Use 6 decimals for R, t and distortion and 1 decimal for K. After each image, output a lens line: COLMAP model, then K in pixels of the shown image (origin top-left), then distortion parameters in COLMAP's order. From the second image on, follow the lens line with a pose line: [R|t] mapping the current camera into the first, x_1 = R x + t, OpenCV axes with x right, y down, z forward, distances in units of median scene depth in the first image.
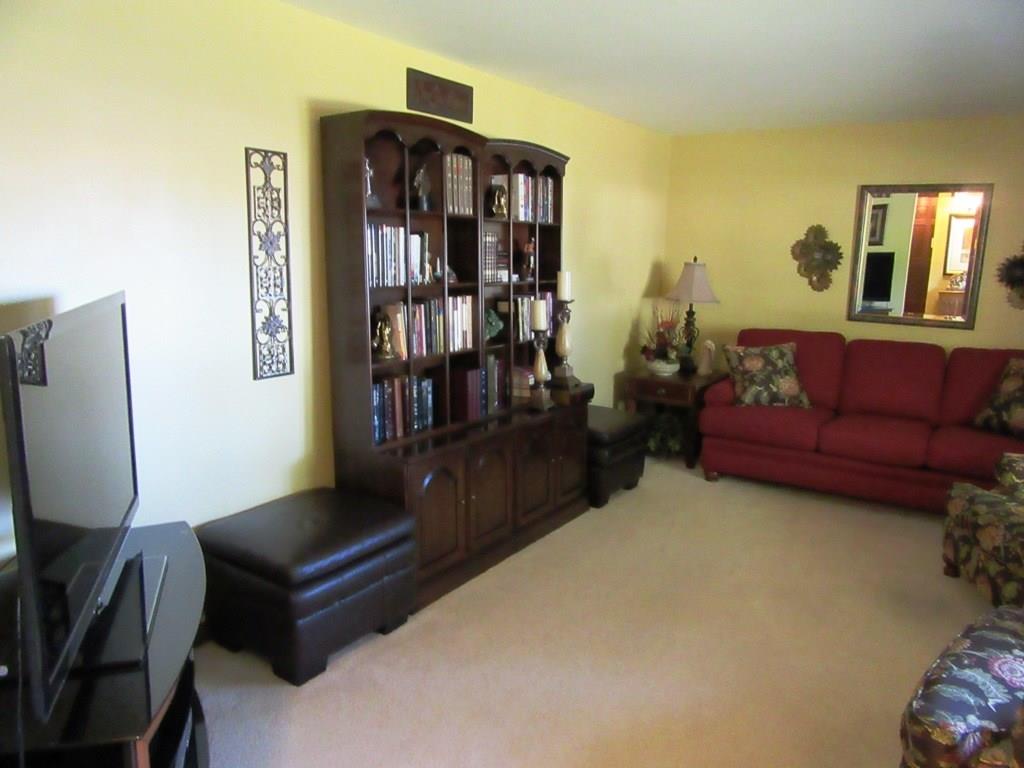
lens RADIAL K [[748.0, 0, 507.9], [0, 748.0, 381.0], [0, 0, 1]] dist [-0.022765, 0.015441]
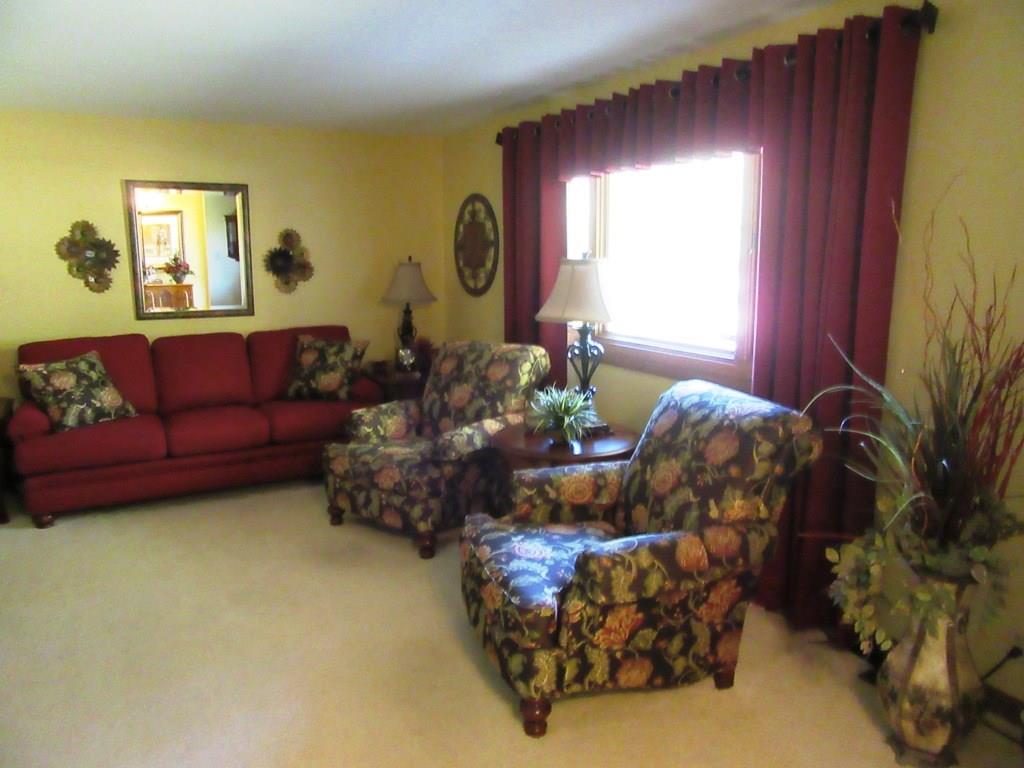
lens RADIAL K [[748.0, 0, 511.5], [0, 748.0, 383.2], [0, 0, 1]] dist [-0.022765, 0.015441]
pose [[0.463033, -0.181454, 0.867569, -0.183231], [0.173132, 0.978481, 0.112249, -0.027652], [-0.869268, 0.098229, 0.484484, 0.129003]]
